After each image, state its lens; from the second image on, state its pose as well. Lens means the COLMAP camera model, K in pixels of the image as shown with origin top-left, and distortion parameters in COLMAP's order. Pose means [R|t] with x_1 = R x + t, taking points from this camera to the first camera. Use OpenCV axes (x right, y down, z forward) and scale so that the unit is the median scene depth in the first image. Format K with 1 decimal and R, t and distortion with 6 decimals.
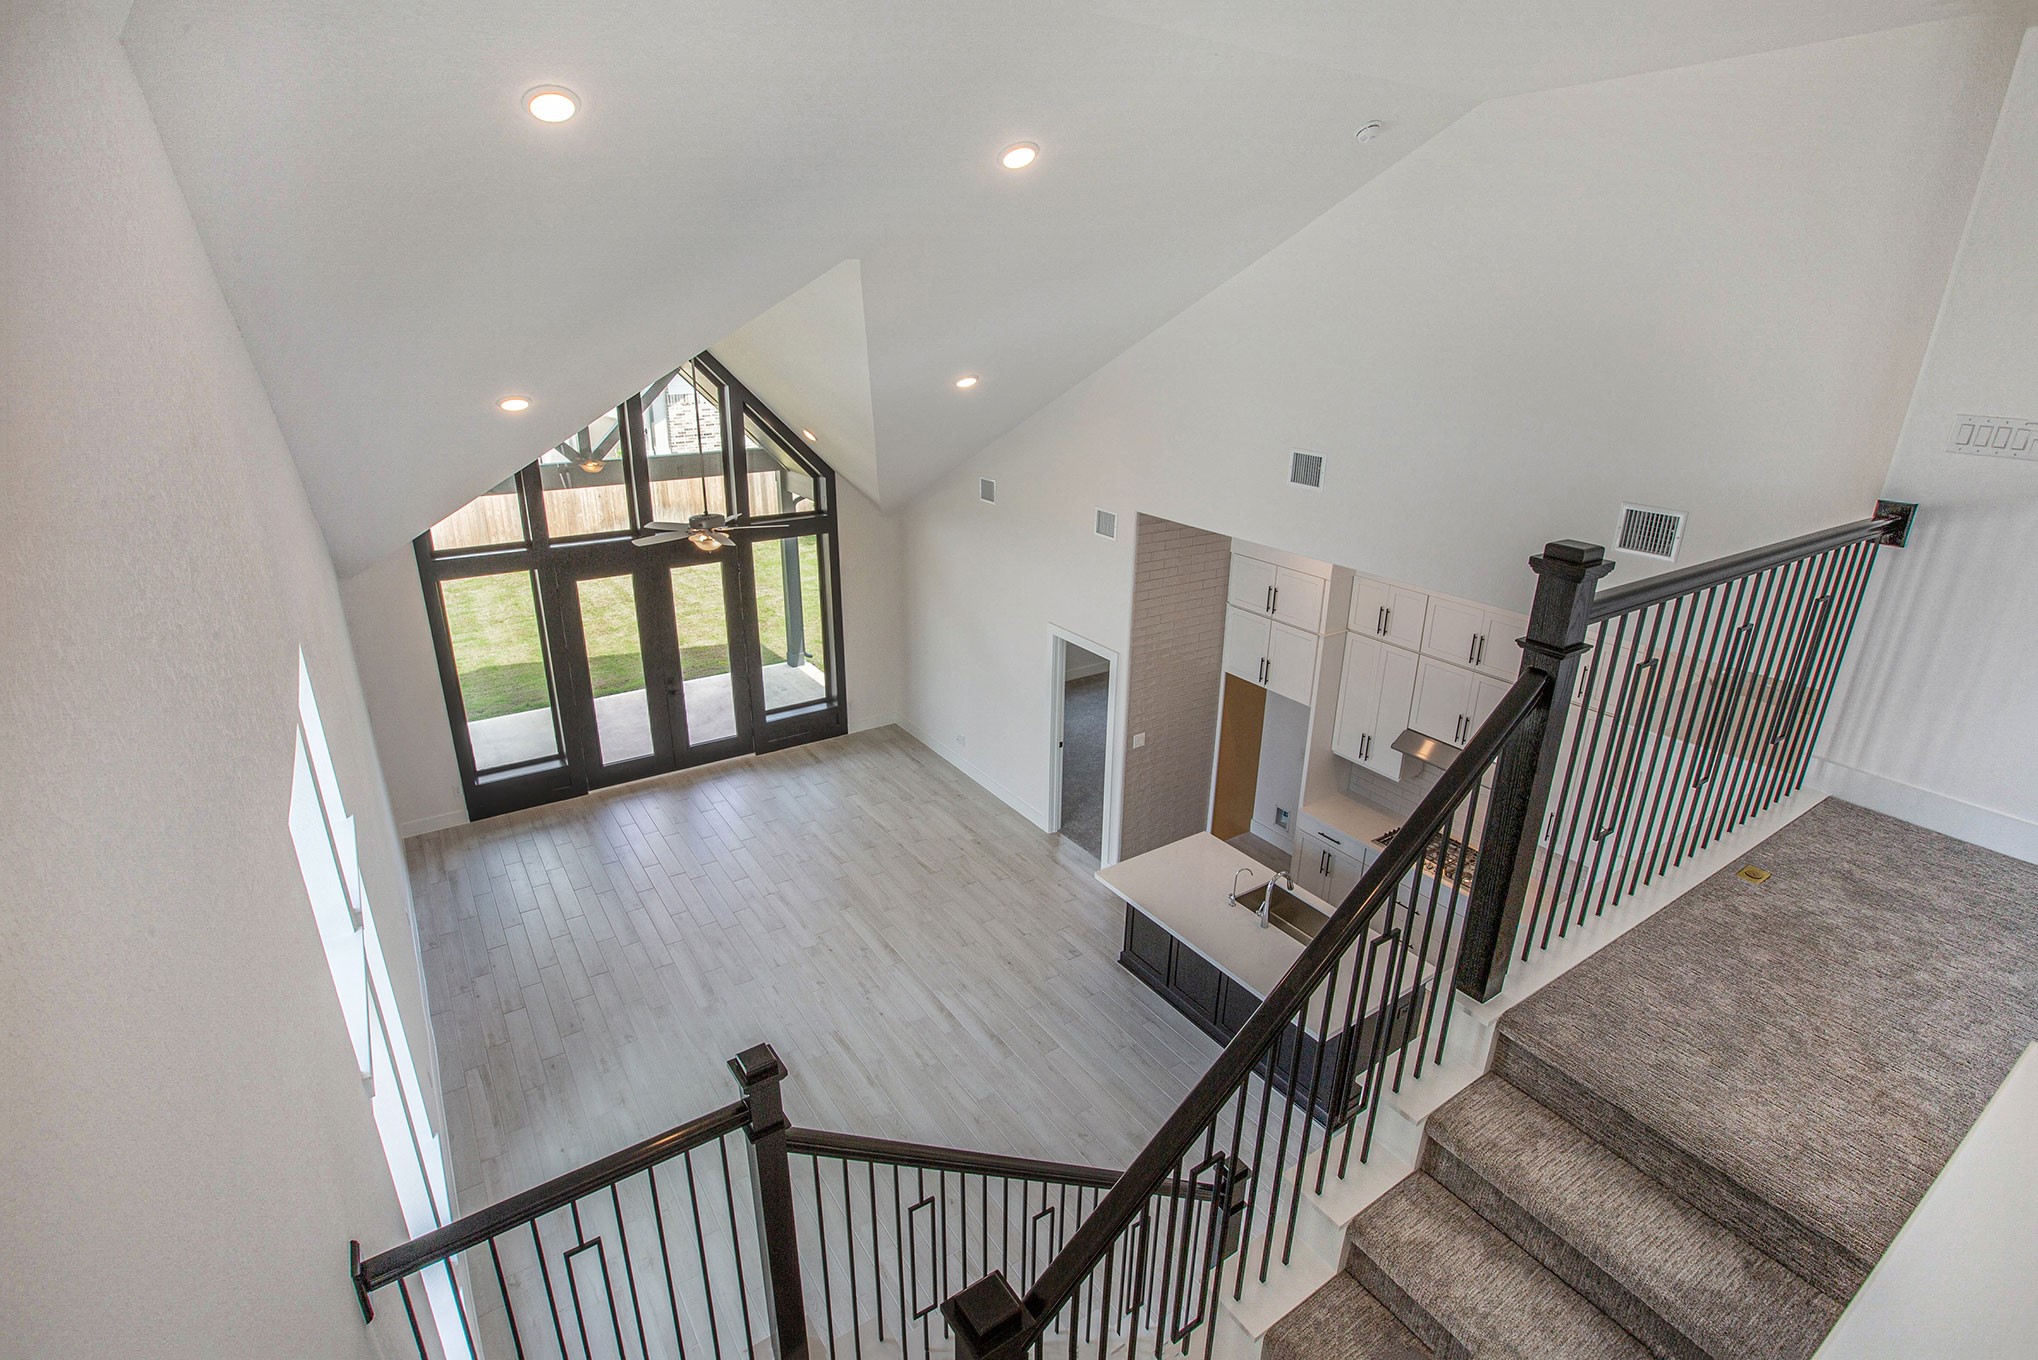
lens RADIAL K [[974.8, 0, 1015.6], [0, 974.8, 669.0], [0, 0, 1]] dist [-0.063161, 0.000314]
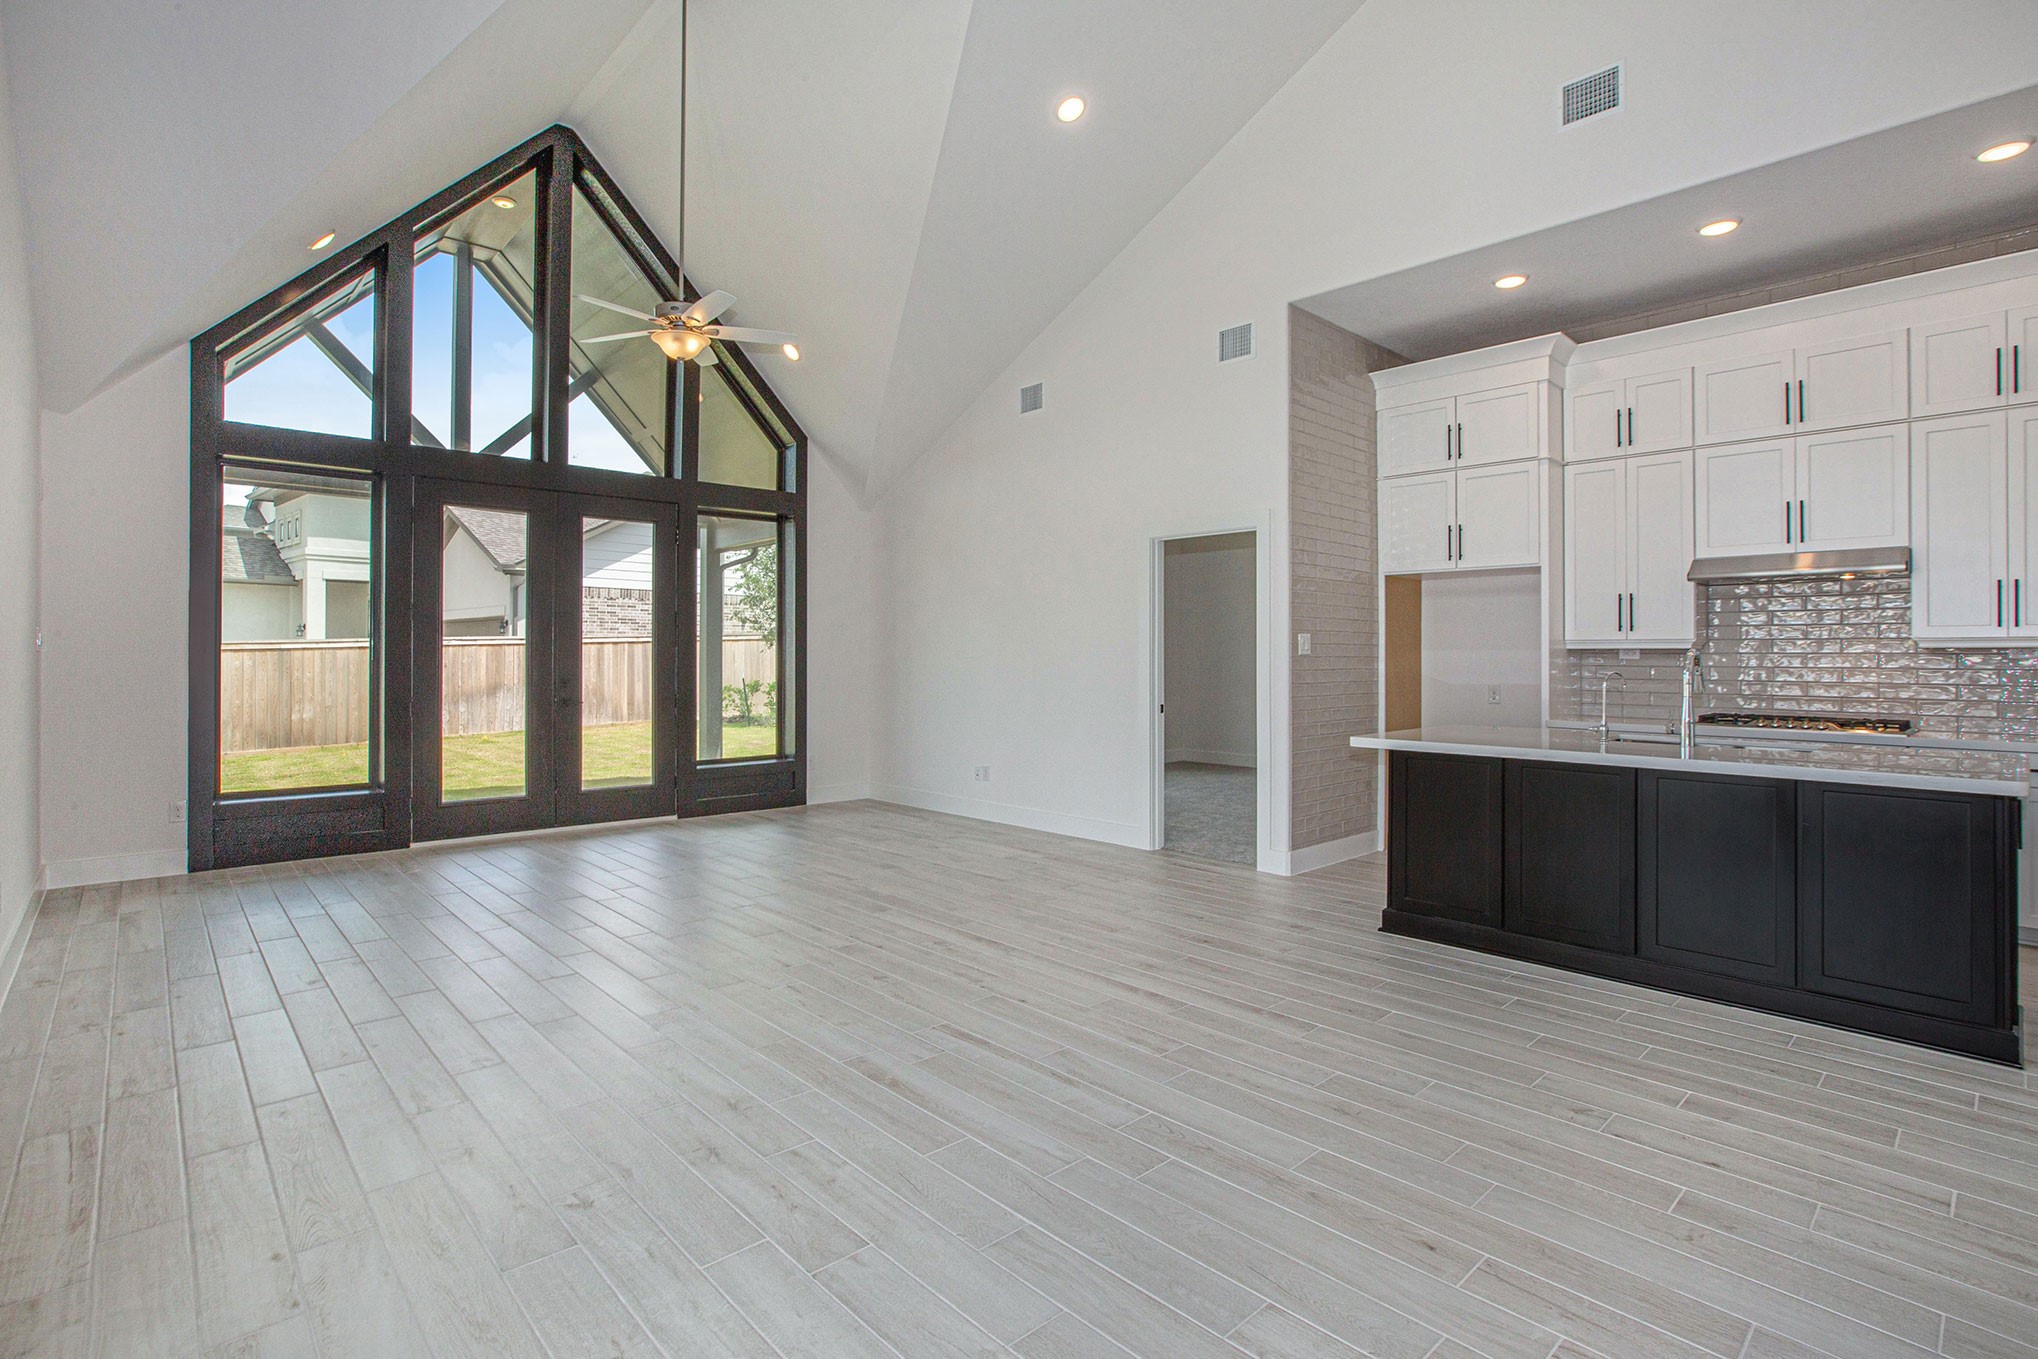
lens RADIAL K [[966.8, 0, 1009.7], [0, 966.8, 650.7], [0, 0, 1]] dist [-0.032354, 0.000504]
pose [[0.988008, -0.012183, 0.153921, -0.164823], [0.065884, 0.934835, -0.348916, 0.269978], [-0.139640, 0.354872, 0.924428, 0.353061]]
